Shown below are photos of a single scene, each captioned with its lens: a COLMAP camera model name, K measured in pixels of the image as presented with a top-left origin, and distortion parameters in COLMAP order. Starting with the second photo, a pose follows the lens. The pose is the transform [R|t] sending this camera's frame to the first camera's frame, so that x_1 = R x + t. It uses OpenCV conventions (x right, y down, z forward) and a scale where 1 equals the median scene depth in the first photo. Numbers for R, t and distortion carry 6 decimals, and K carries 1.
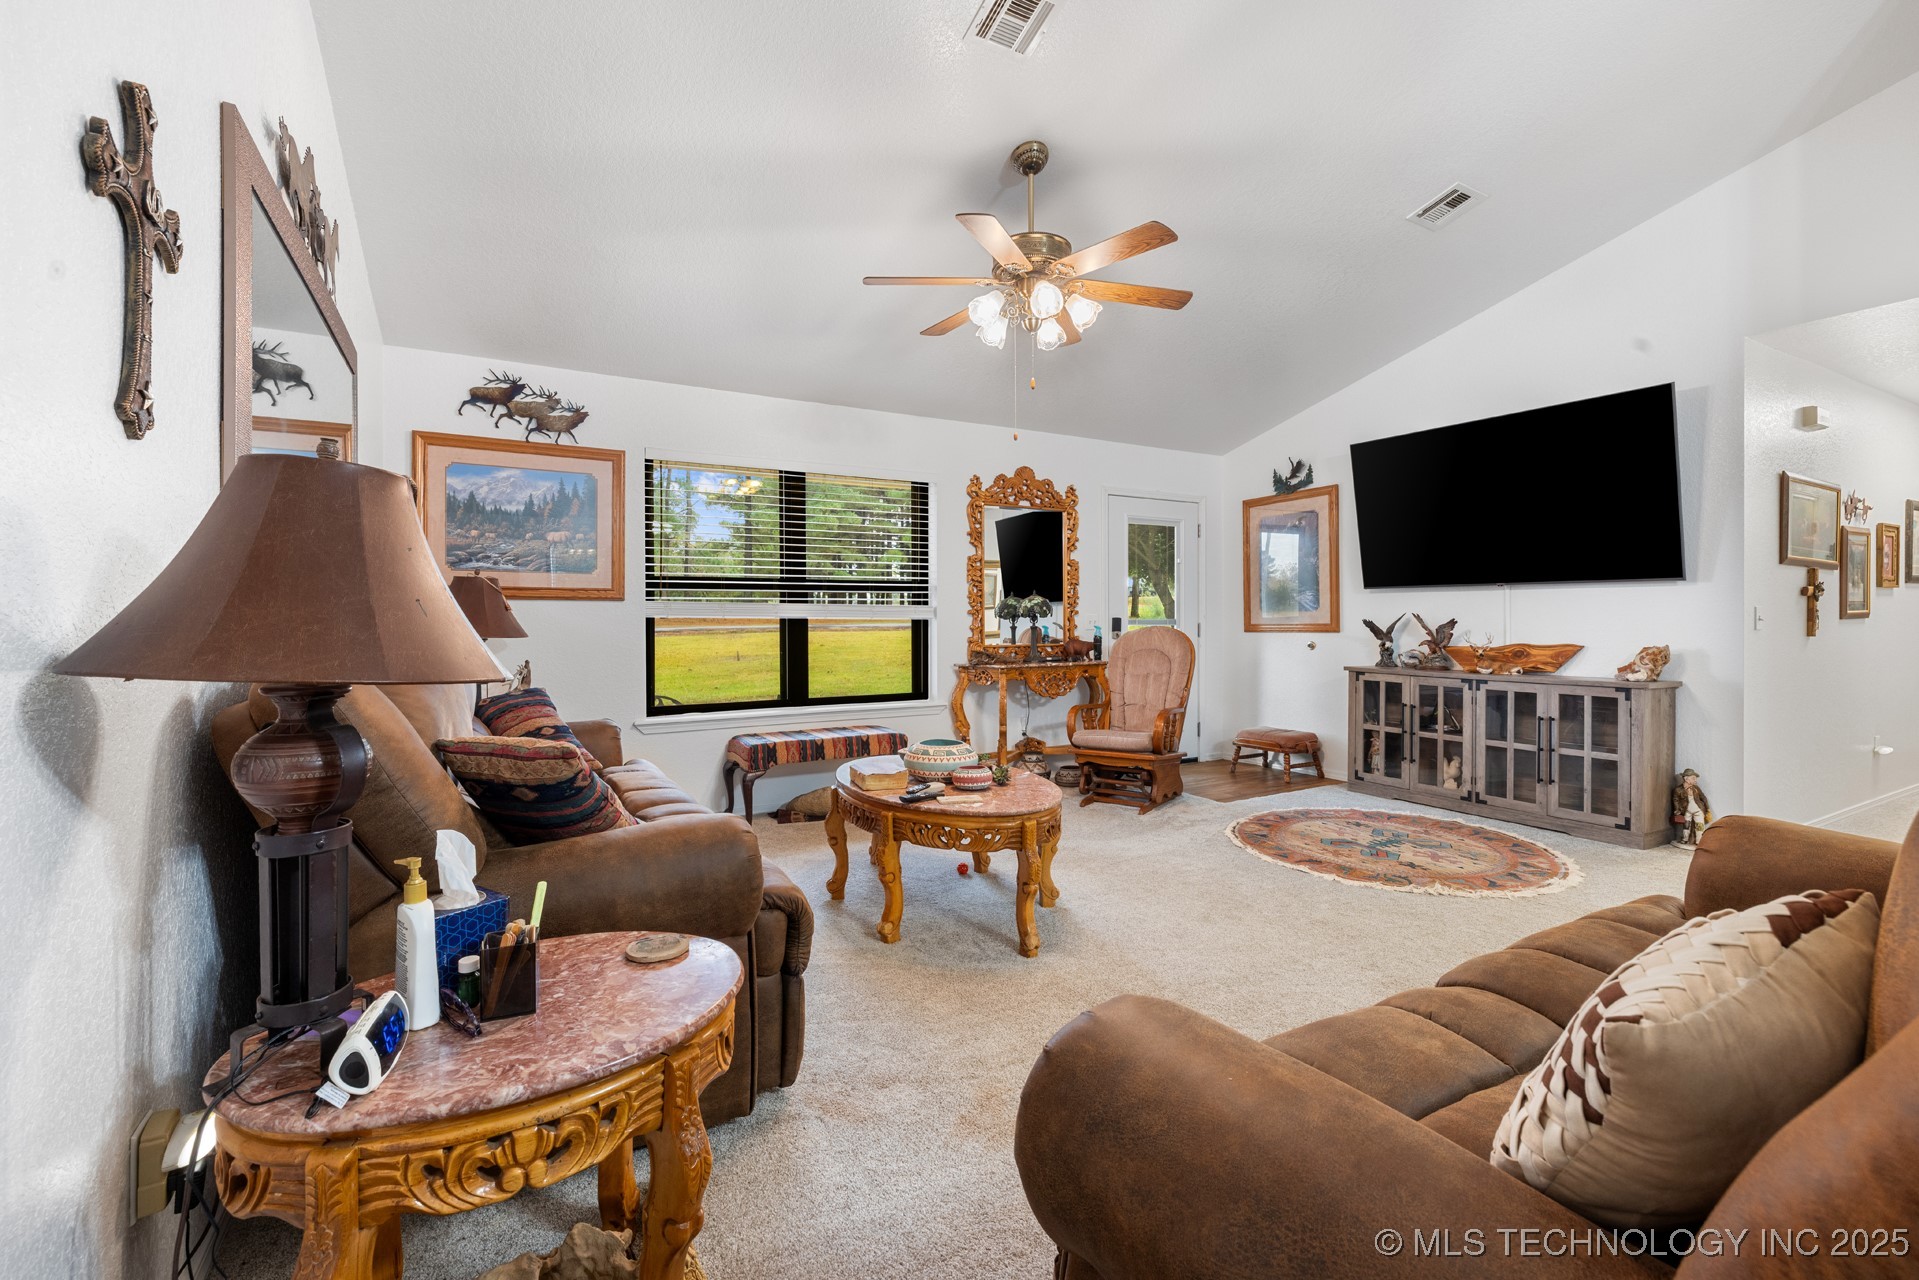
lens RADIAL K [[809.9, 0, 943.7], [0, 809.9, 619.2], [0, 0, 1]] dist [0.001902, 0.000413]
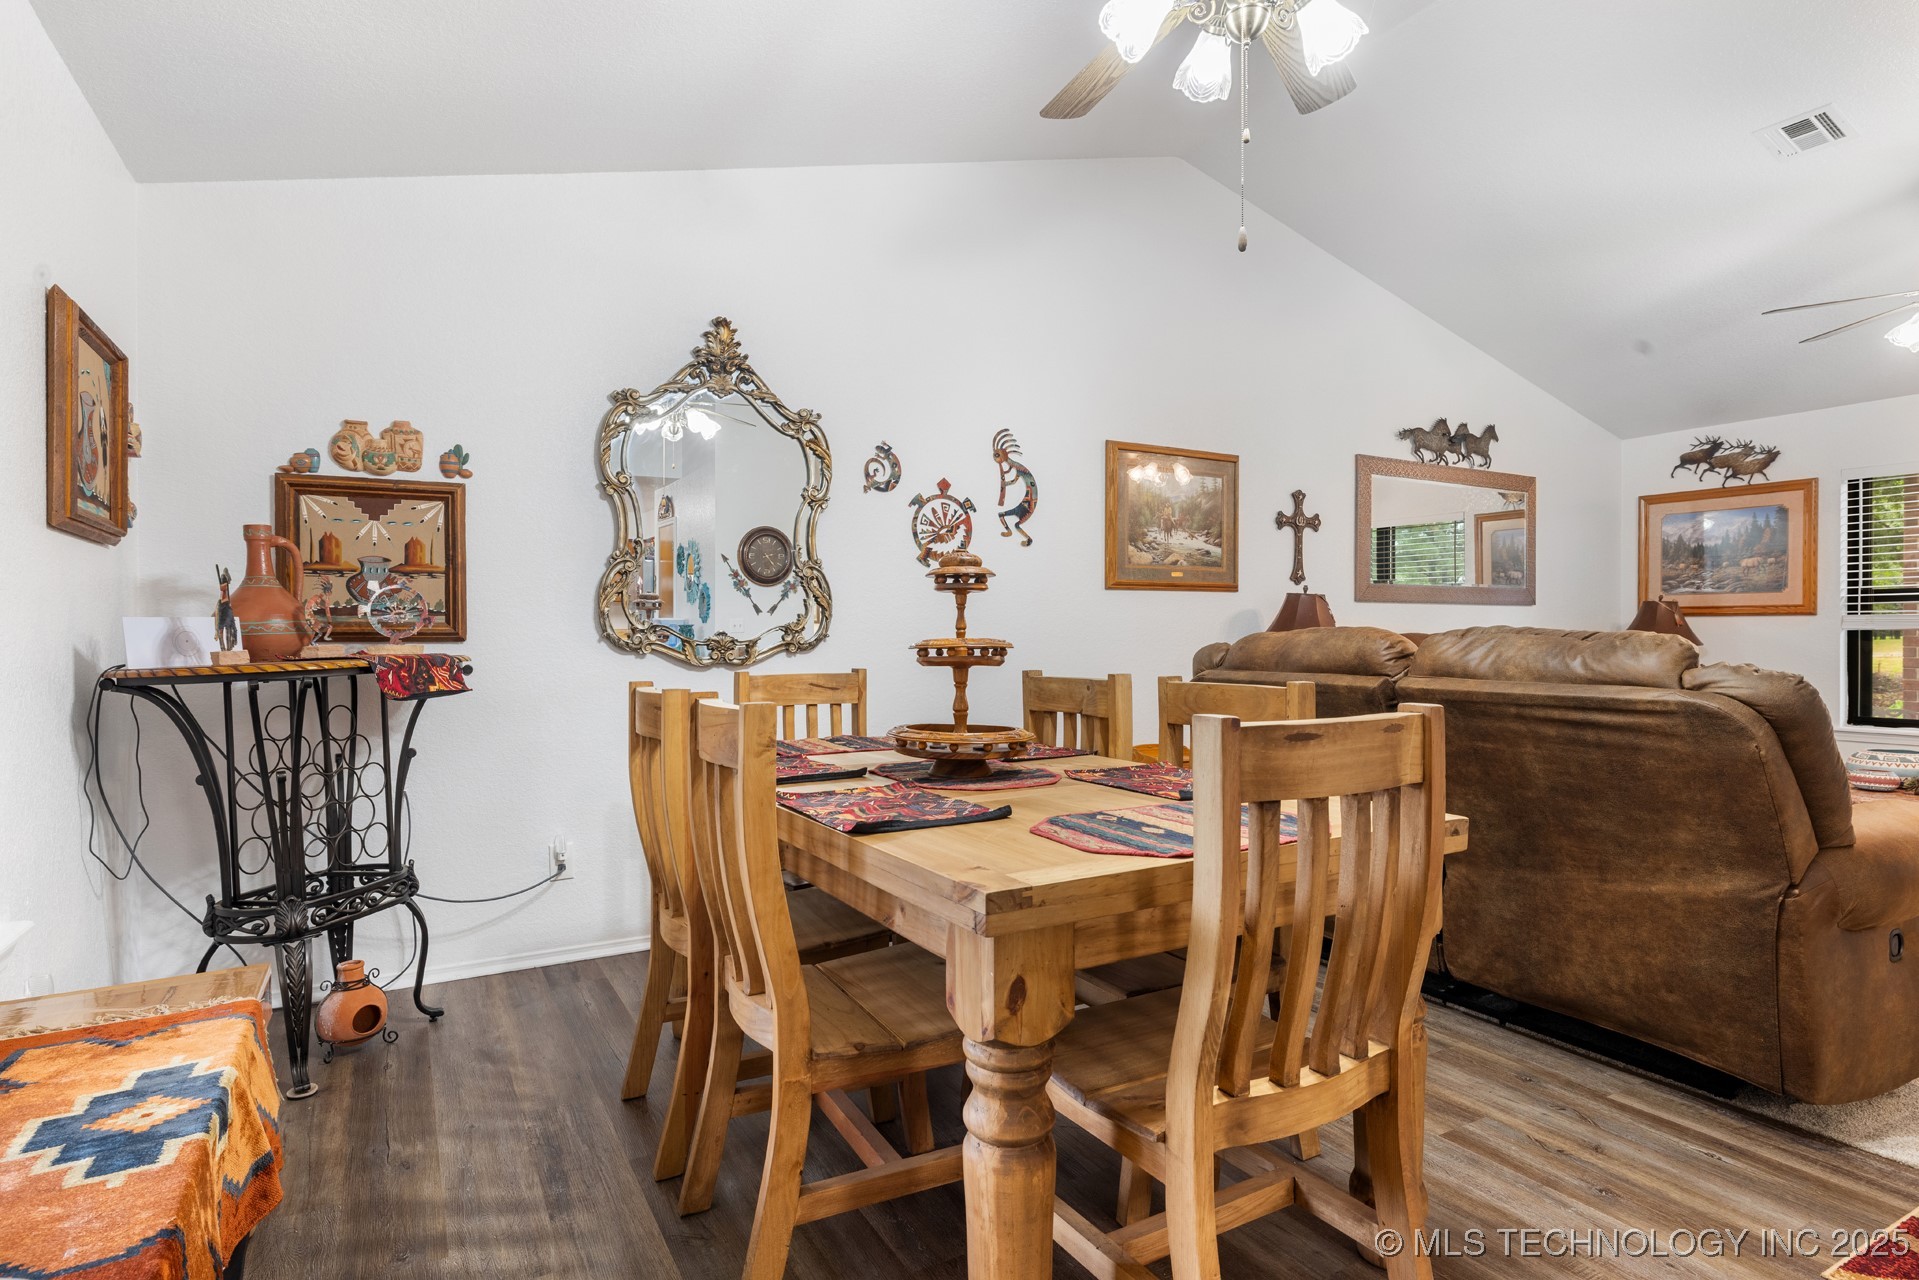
lens RADIAL K [[998.9, 0, 952.1], [0, 998.9, 644.6], [0, 0, 1]] dist [0.002178, 0.000277]
pose [[0.012634, 0.015811, -0.999795, 0.969165], [-0.000456, 0.999875, 0.015807, -0.003523], [0.999920, 0.000256, 0.012640, -0.189441]]
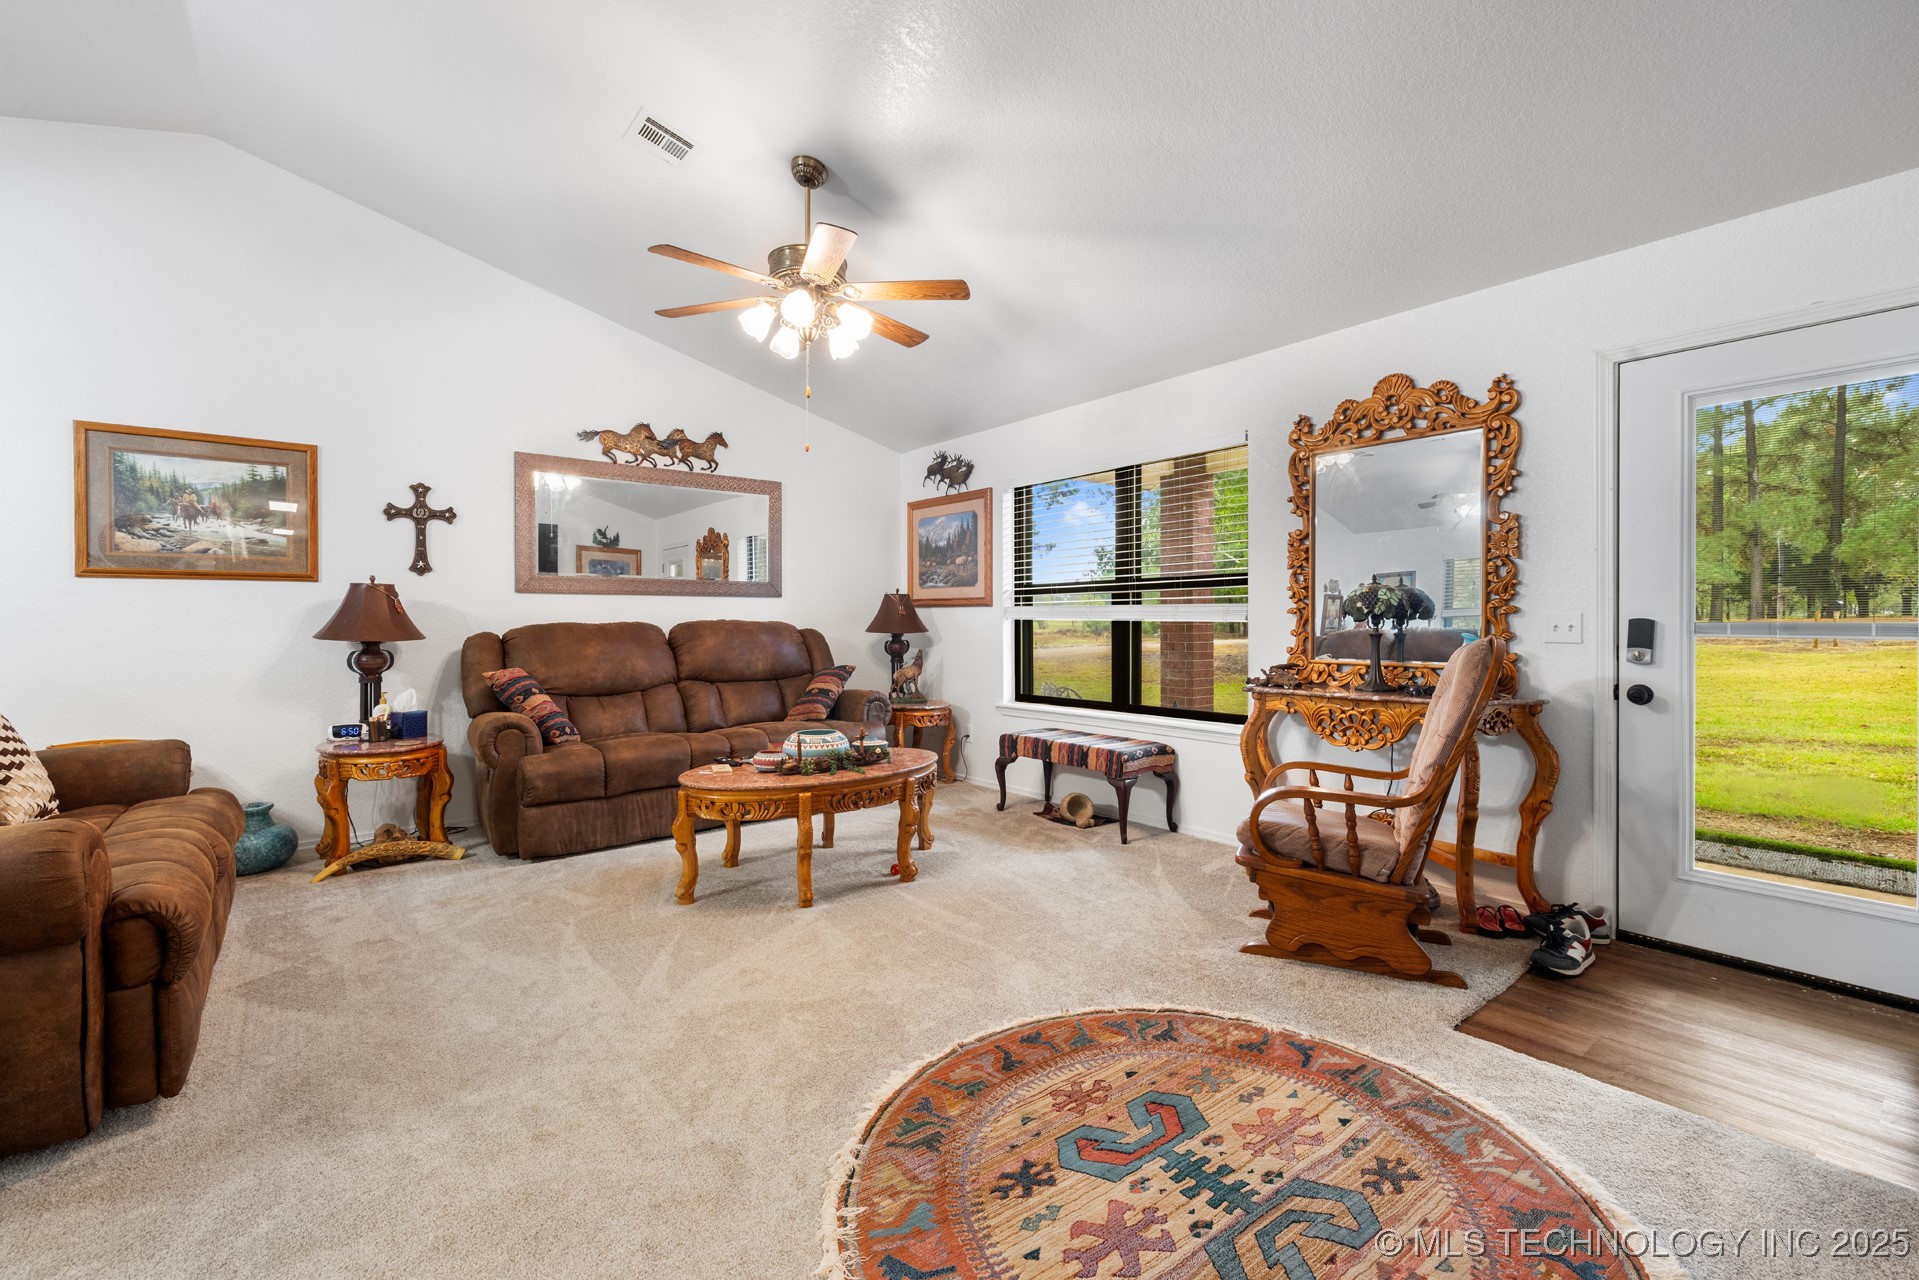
lens RADIAL K [[809.9, 0, 946.5], [0, 809.9, 624.7], [0, 0, 1]] dist [0.001902, 0.000413]
pose [[0.167291, 0.007558, -0.985879, 0.859070], [0.000225, 0.999970, 0.007704, -0.003836], [0.985908, -0.001510, 0.167284, 0.738472]]
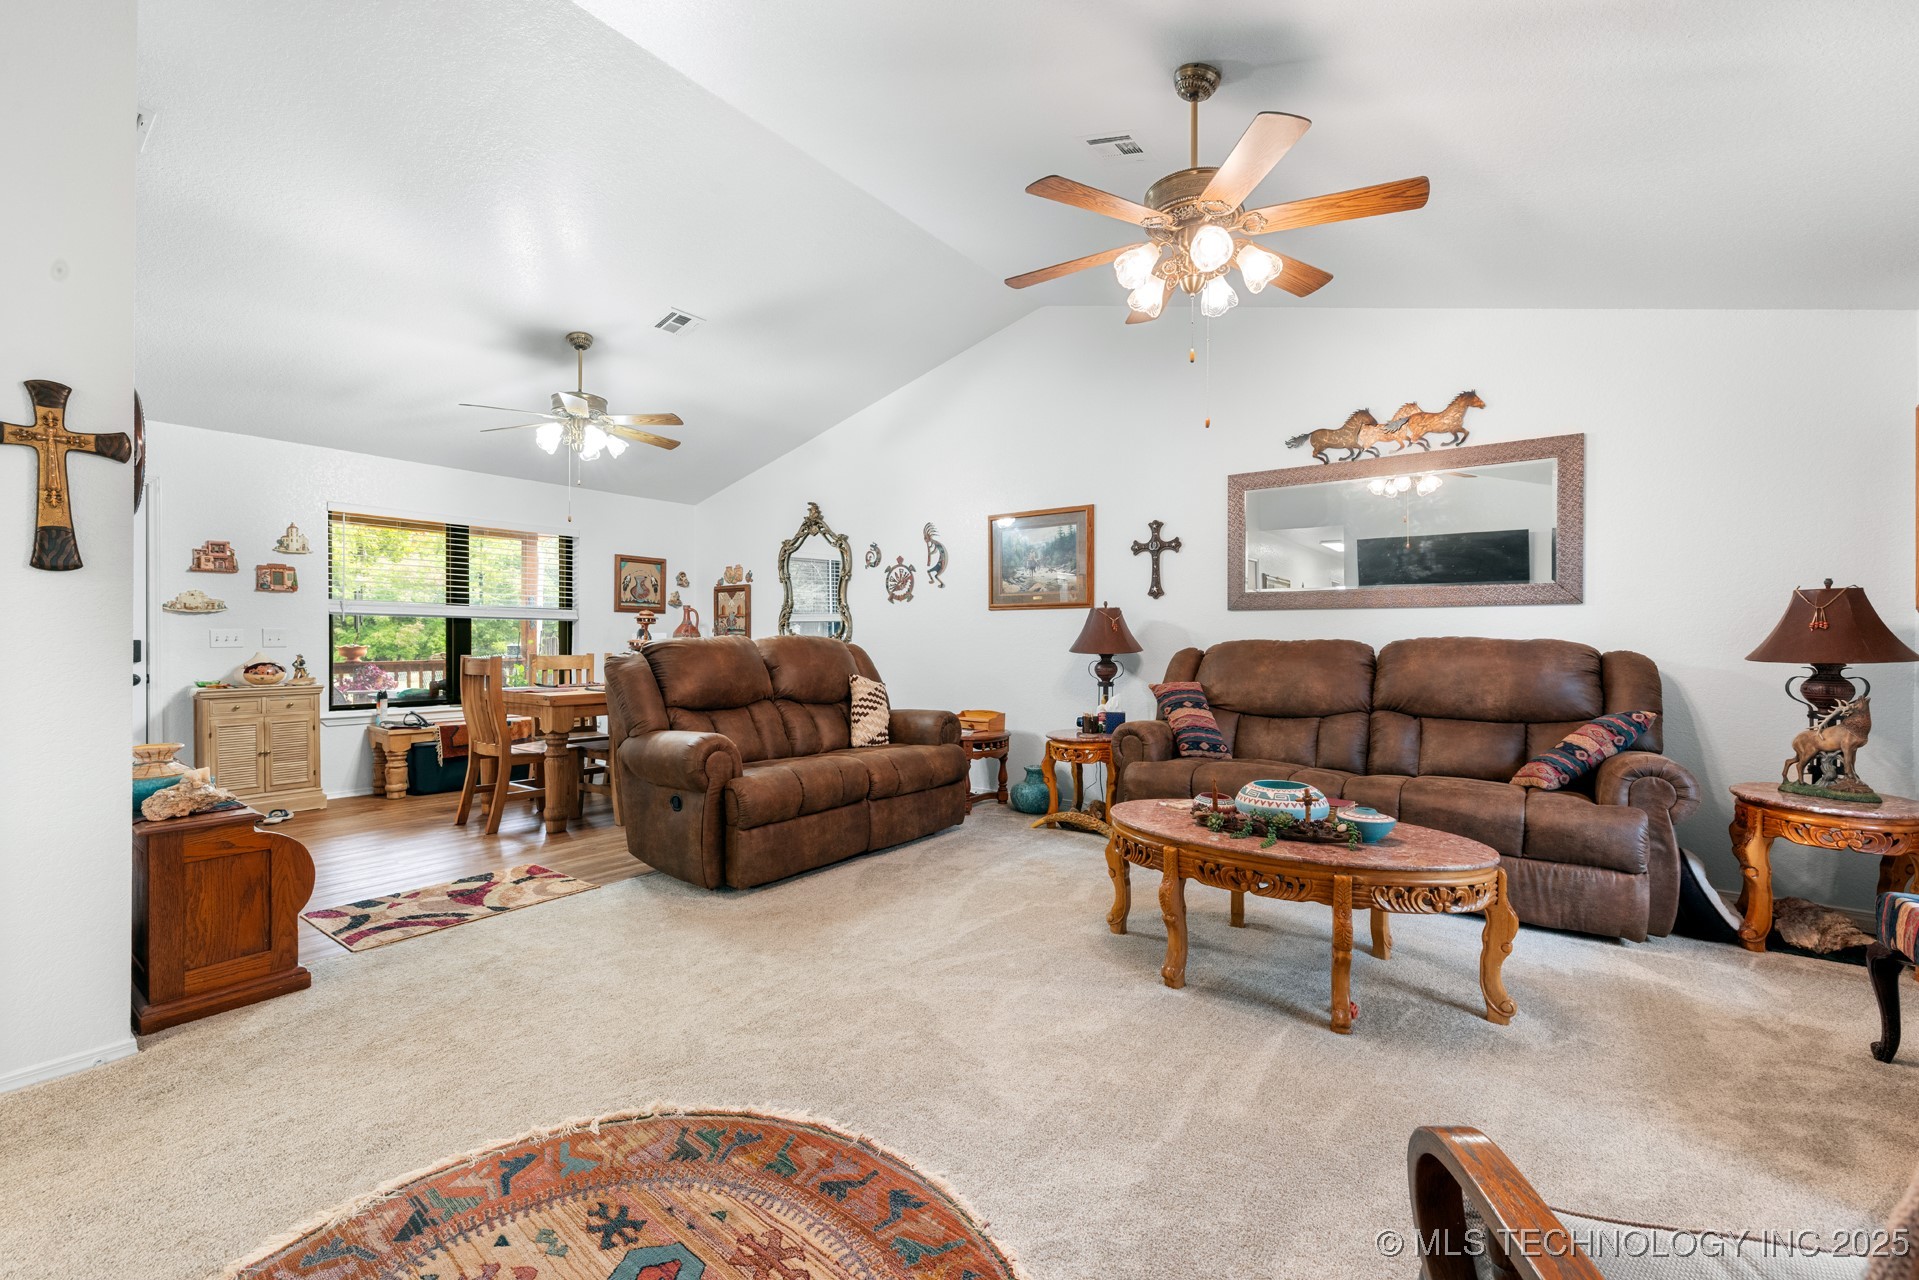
lens RADIAL K [[809.9, 0, 955.0], [0, 809.9, 638.7], [0, 0, 1]] dist [0.001902, 0.000413]
pose [[-0.911352, 0.000853, -0.411628, 0.502757], [-0.000095, 0.999997, 0.002284, -0.002062], [0.411629, 0.002121, -0.911349, 1.227809]]
